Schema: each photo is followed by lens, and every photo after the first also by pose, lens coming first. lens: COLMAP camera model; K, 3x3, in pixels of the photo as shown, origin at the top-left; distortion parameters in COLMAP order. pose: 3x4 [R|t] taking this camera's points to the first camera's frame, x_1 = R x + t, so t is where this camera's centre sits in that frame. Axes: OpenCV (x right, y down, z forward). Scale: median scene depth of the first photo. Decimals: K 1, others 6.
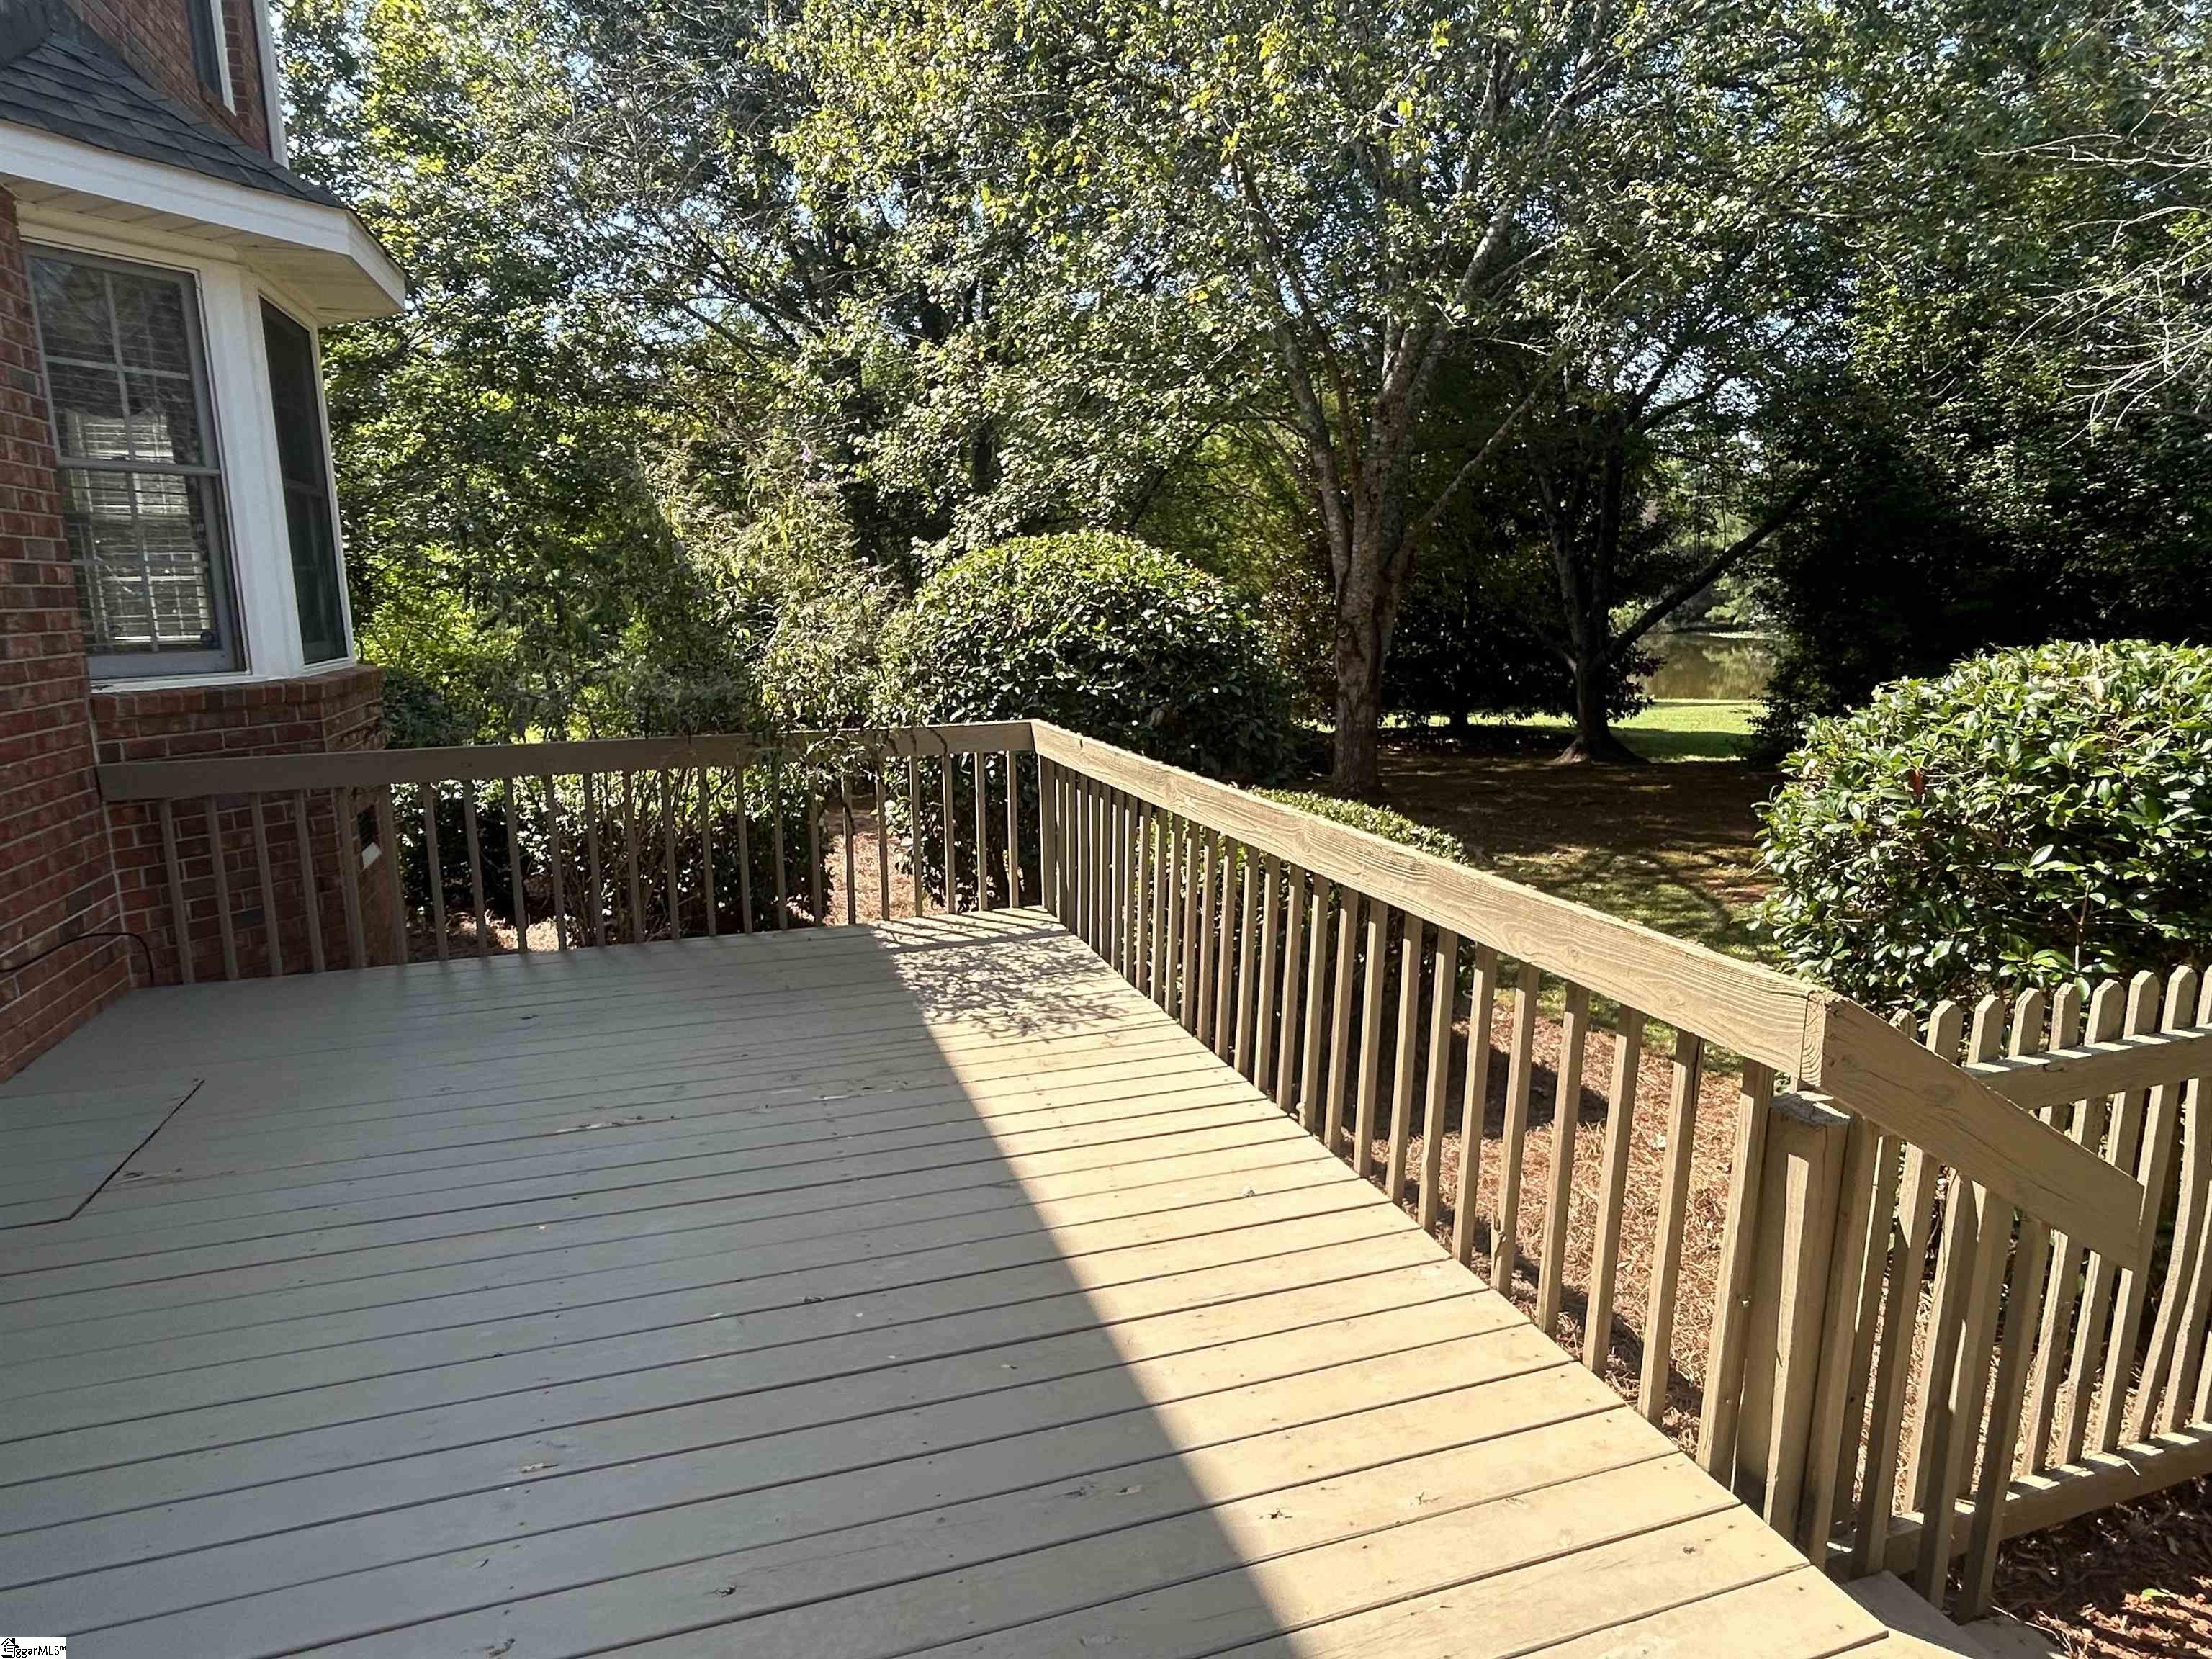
lens RADIAL K [[1280.3, 0, 1099.4], [0, 1280.3, 834.3], [0, 0, 1]] dist [0.002180, -0.002120]
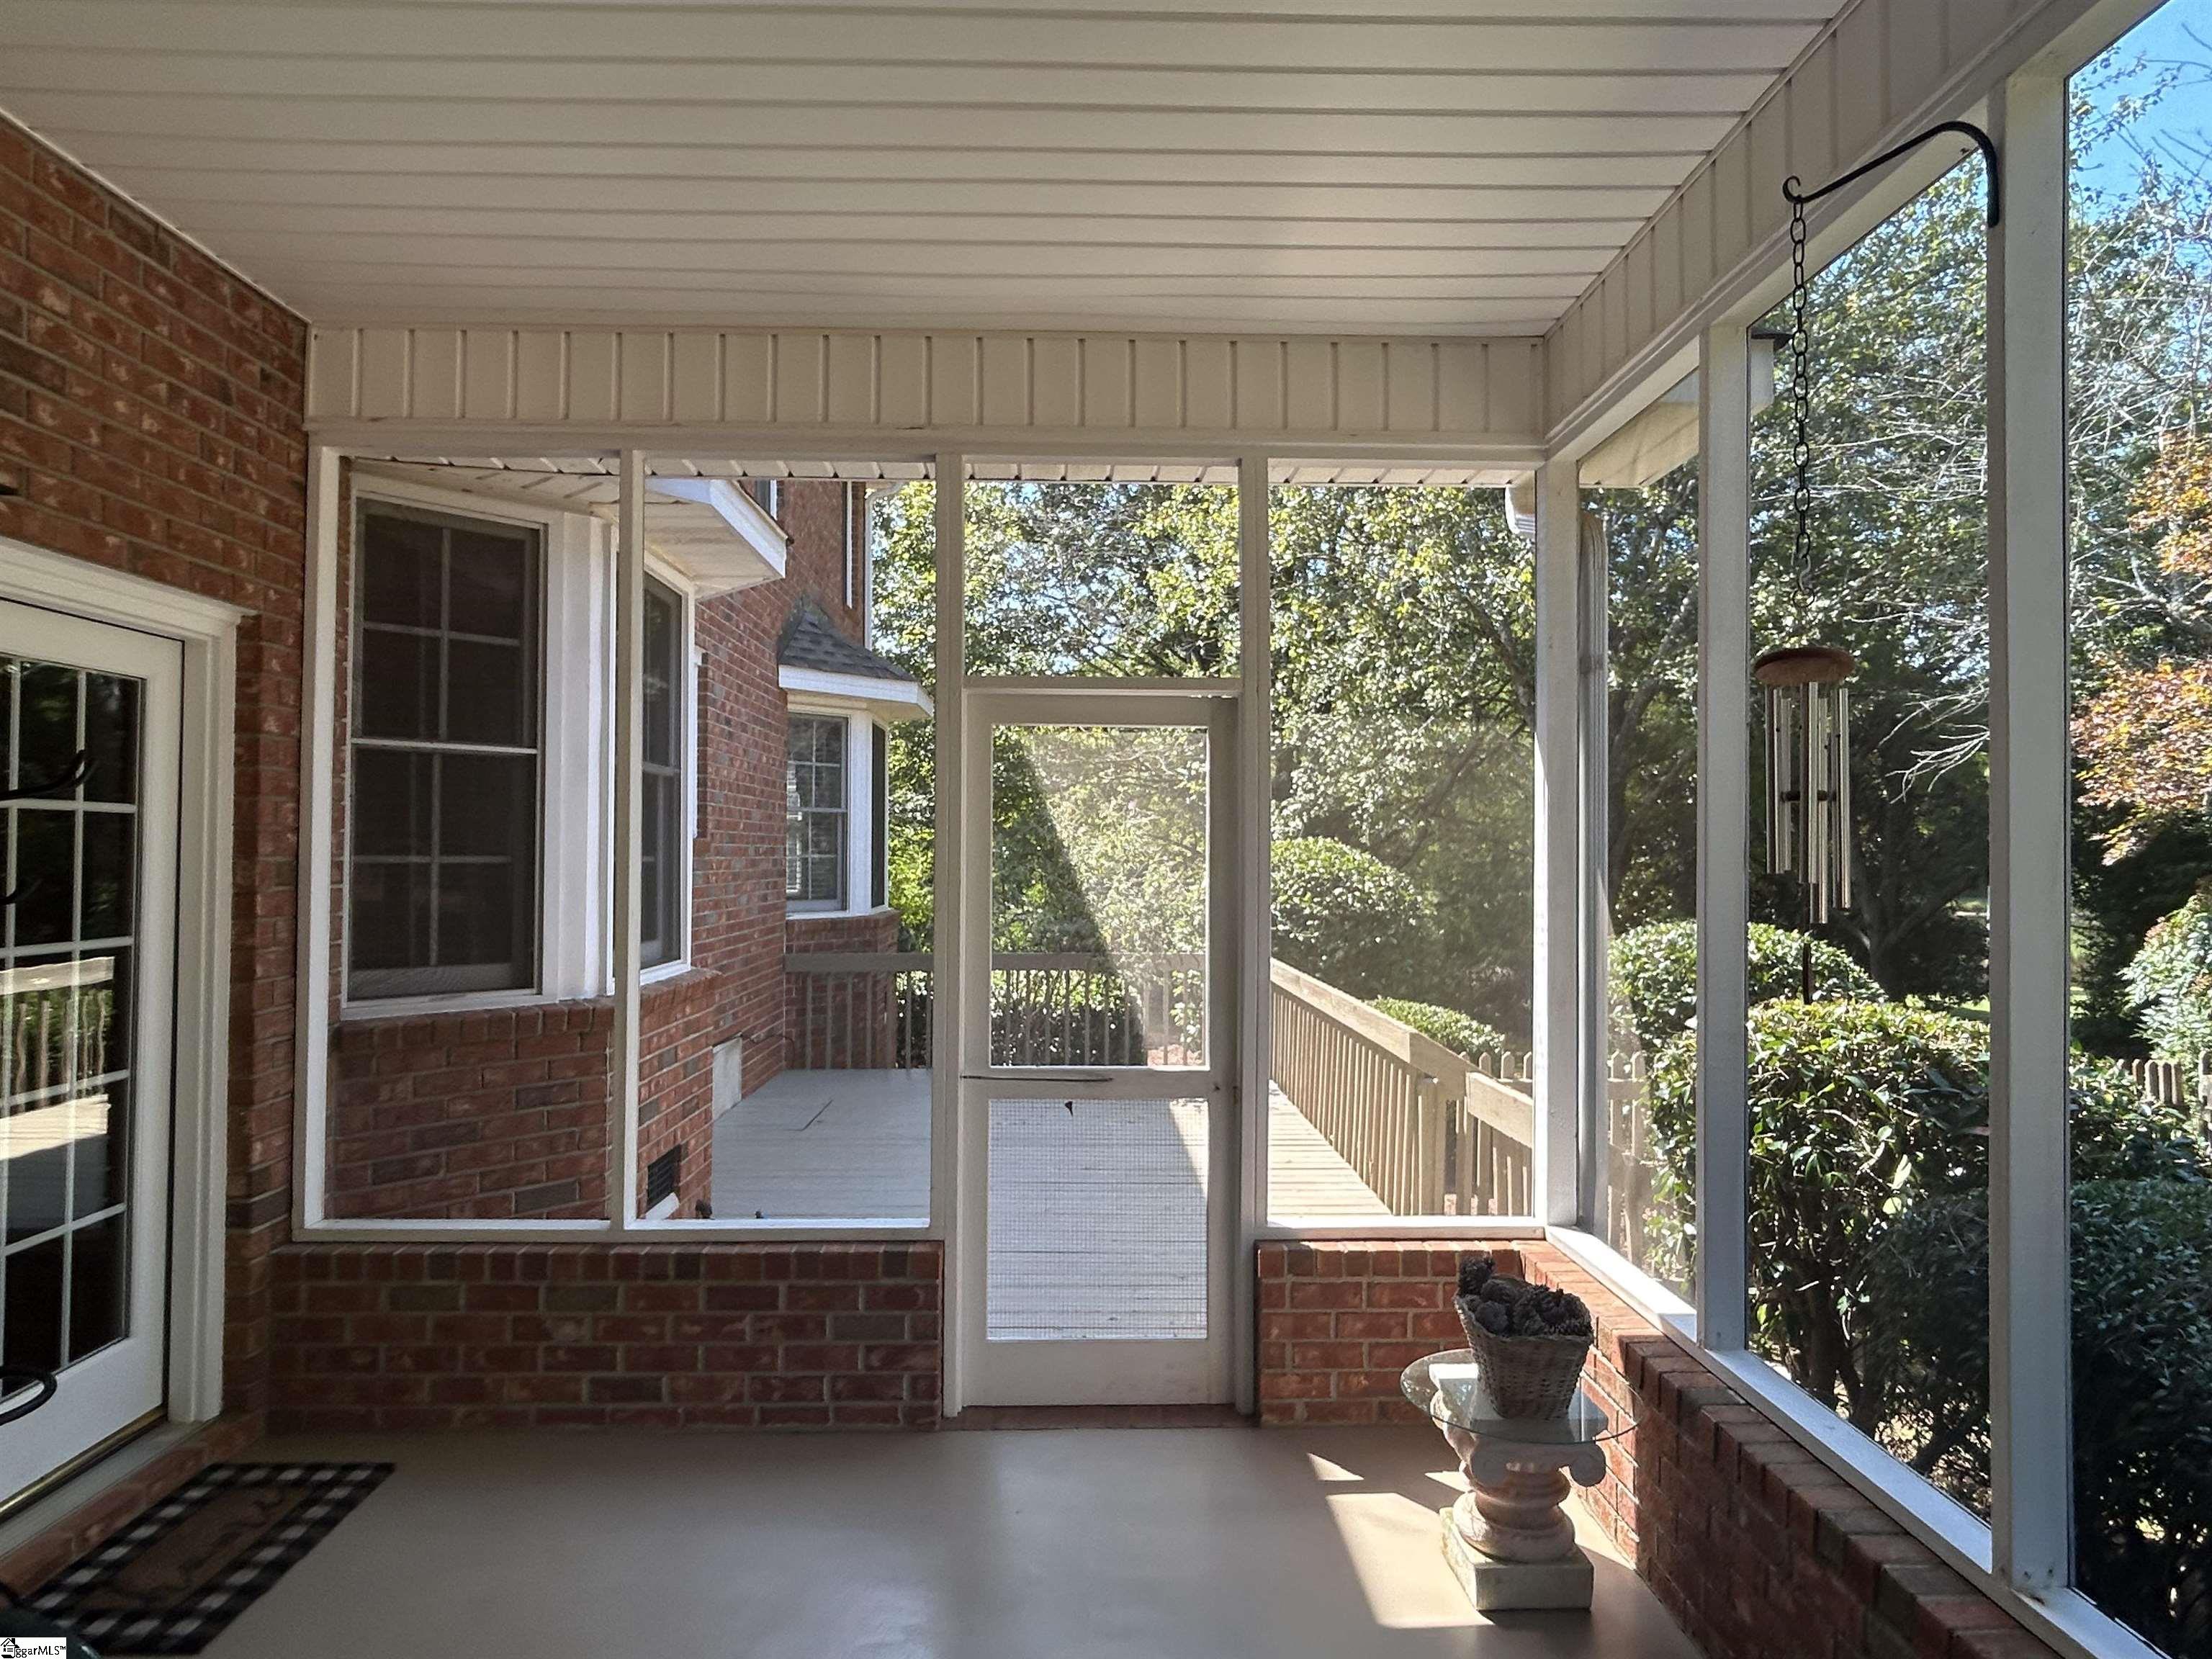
lens RADIAL K [[1280.3, 0, 1100.7], [0, 1280.3, 829.3], [0, 0, 1]] dist [0.002180, -0.002120]
pose [[0.957662, 0.009663, -0.287731, 0.252055], [-0.068514, 0.978372, -0.195179, 0.102100], [0.279622, 0.206629, 0.937612, -0.722312]]
